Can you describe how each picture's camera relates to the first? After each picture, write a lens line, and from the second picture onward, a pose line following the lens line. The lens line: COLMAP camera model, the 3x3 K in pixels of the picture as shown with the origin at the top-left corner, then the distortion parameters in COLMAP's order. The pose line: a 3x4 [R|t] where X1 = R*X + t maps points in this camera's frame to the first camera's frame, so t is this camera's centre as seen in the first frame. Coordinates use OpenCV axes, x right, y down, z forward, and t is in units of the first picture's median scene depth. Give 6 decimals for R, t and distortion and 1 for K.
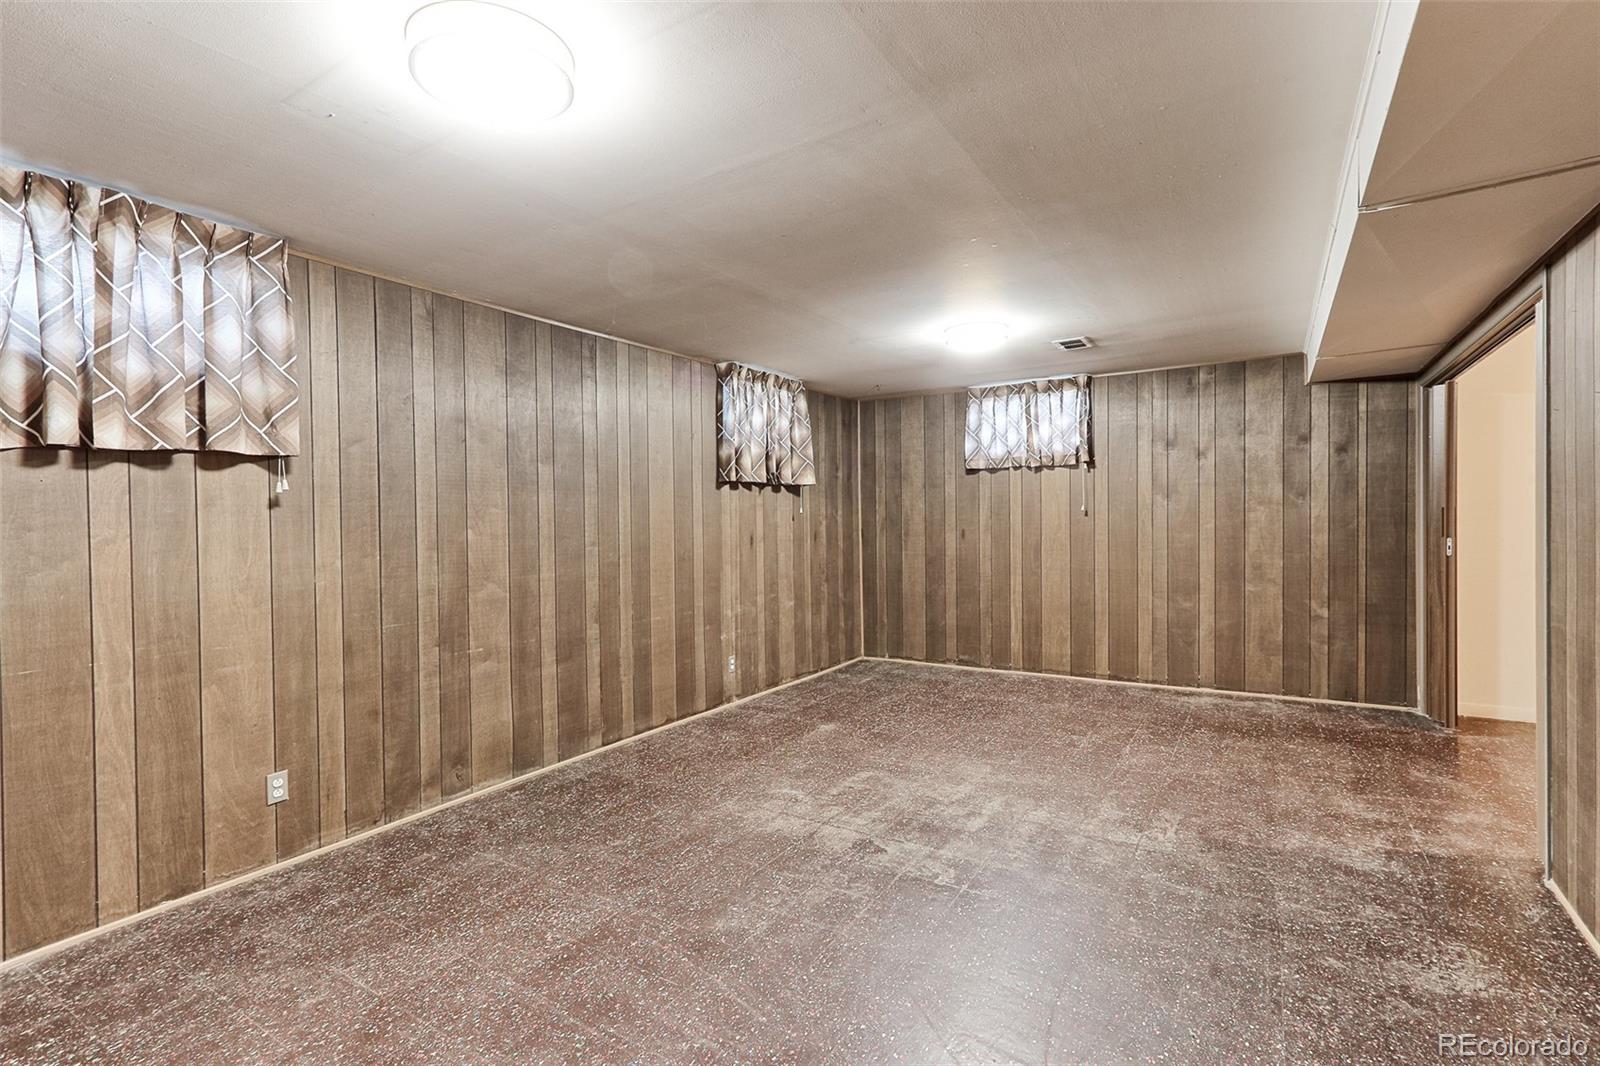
lens RADIAL K [[744.0, 0, 799.8], [0, 744.0, 527.8], [0, 0, 1]] dist [0.005028, 0.001497]
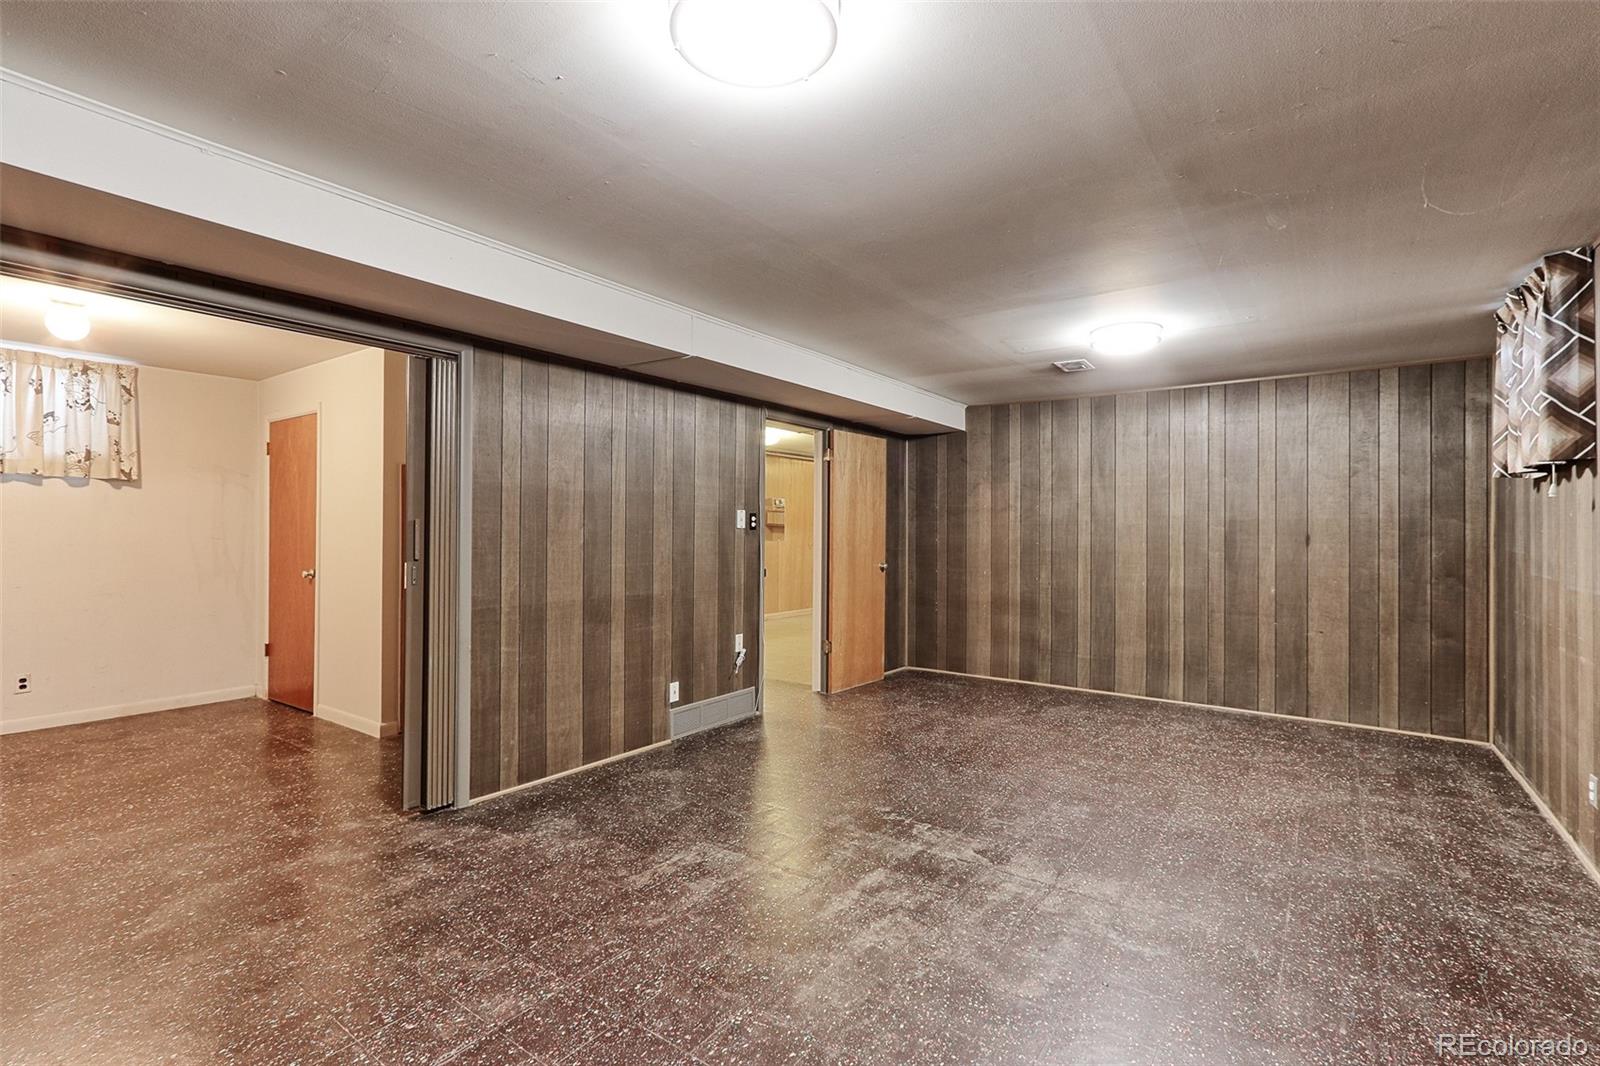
lens RADIAL K [[744.0, 0, 797.2], [0, 744.0, 526.7], [0, 0, 1]] dist [0.005028, 0.001497]
pose [[-0.998032, 0.009124, 0.062038, 0.278583], [0.009579, 0.999929, 0.007029, -0.020431], [-0.061969, 0.007609, -0.998049, 1.943052]]
